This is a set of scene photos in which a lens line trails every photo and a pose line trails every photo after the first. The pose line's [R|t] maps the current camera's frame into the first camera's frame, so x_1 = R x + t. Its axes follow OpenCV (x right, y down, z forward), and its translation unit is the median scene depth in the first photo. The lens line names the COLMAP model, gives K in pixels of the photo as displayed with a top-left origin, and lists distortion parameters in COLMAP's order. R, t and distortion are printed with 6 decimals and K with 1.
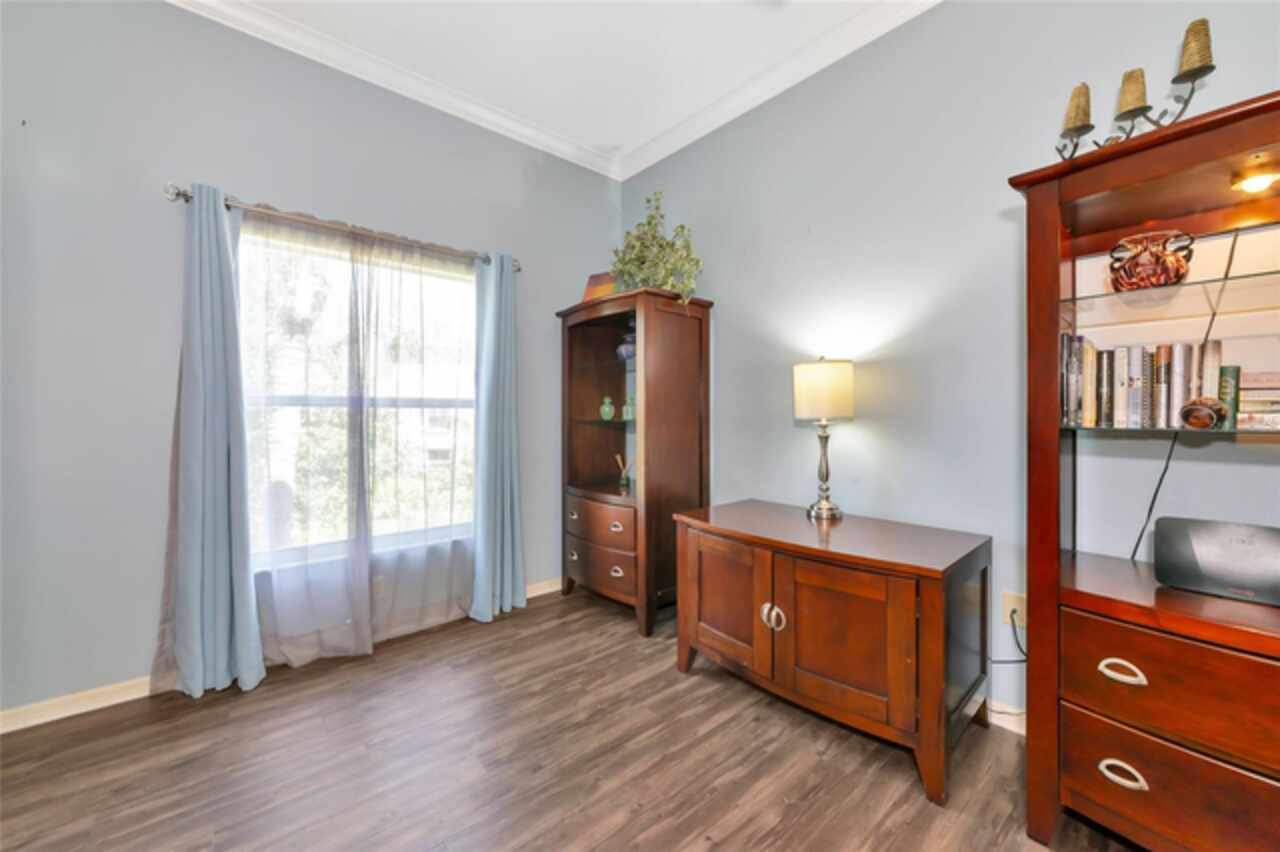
lens RADIAL K [[505.8, 0, 638.2], [0, 505.8, 425.9], [0, 0, 1]] dist [0.000960, 0.000197]
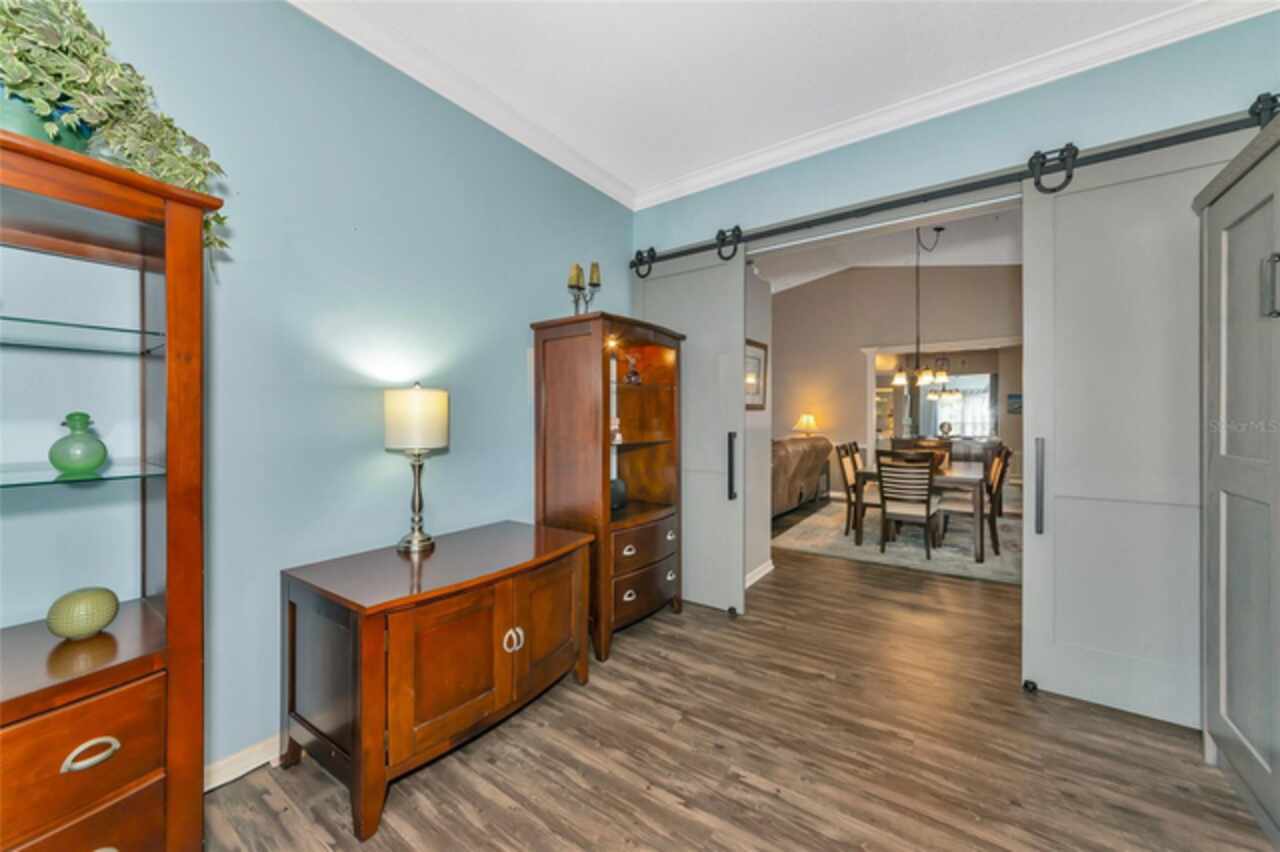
lens RADIAL K [[472.5, 0, 645.0], [0, 472.5, 413.4], [0, 0, 1]] dist [-0.002713, -0.000220]
pose [[-0.228244, 0.002822, 0.973600, -0.772709], [0.029804, 0.999547, 0.004090, -0.089795], [-0.973148, 0.029951, -0.228225, 0.966394]]
